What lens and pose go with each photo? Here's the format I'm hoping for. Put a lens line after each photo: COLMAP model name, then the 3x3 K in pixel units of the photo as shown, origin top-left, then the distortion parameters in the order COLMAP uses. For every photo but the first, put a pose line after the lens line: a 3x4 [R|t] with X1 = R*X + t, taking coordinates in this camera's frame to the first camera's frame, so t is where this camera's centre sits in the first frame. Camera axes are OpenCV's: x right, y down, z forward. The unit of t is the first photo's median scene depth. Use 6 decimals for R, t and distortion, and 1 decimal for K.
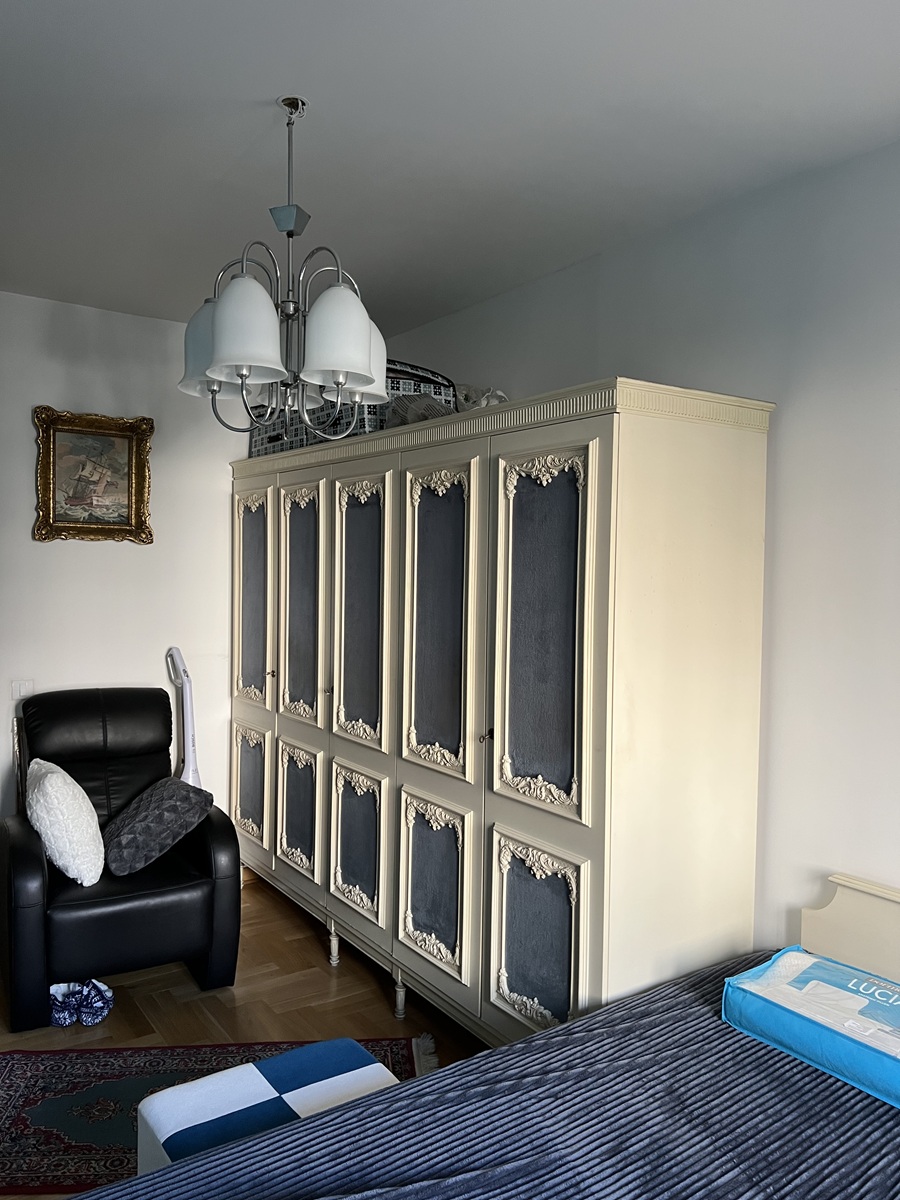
lens RADIAL K [[903.6, 0, 450.0], [0, 903.6, 600.0], [0, 0, 1]] dist [0.085657, -0.106467]
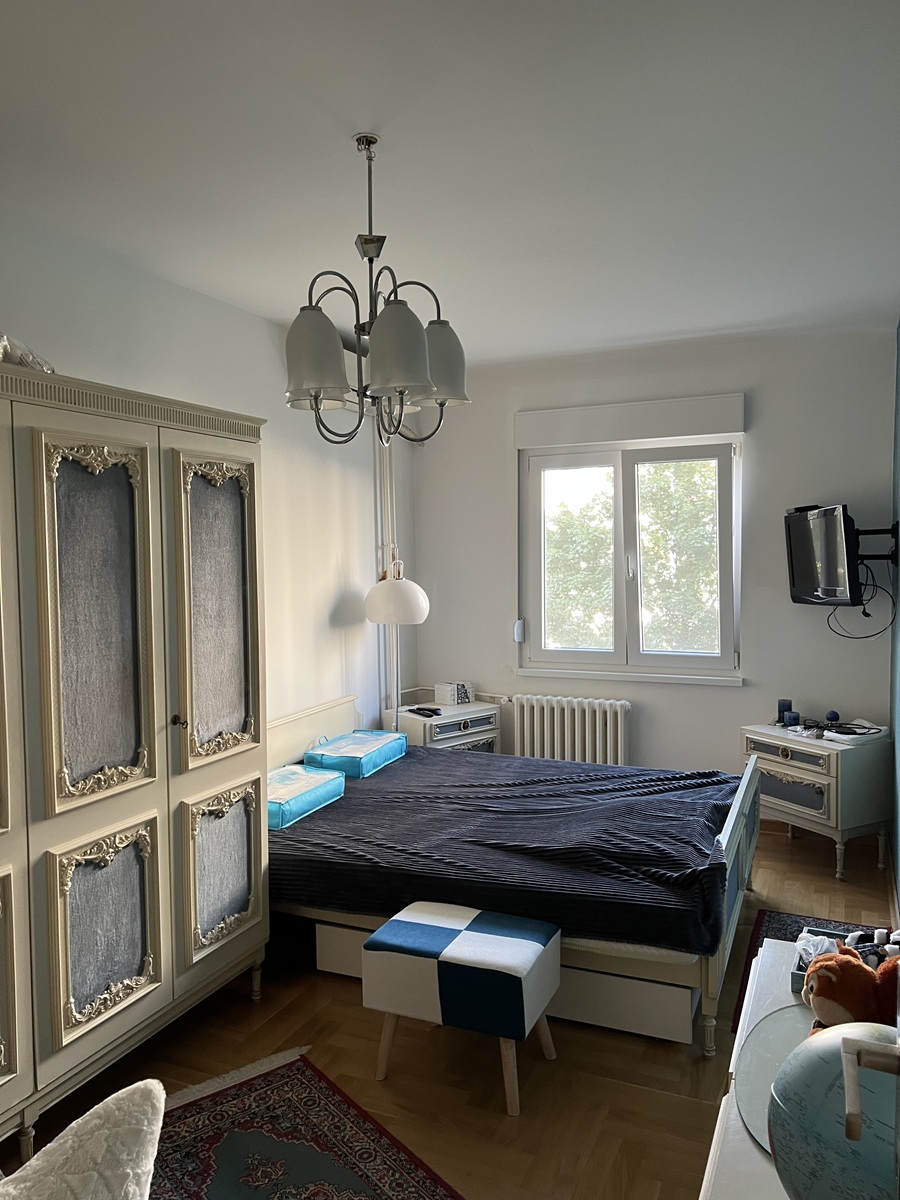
lens RADIAL K [[903.6, 0, 450.0], [0, 903.6, 600.0], [0, 0, 1]] dist [0.085657, -0.106467]
pose [[-0.519159, -0.065636, 0.852154, -1.050228], [0.028105, 0.995197, 0.093776, -0.079931], [-0.854215, 0.072635, -0.514821, 1.335995]]
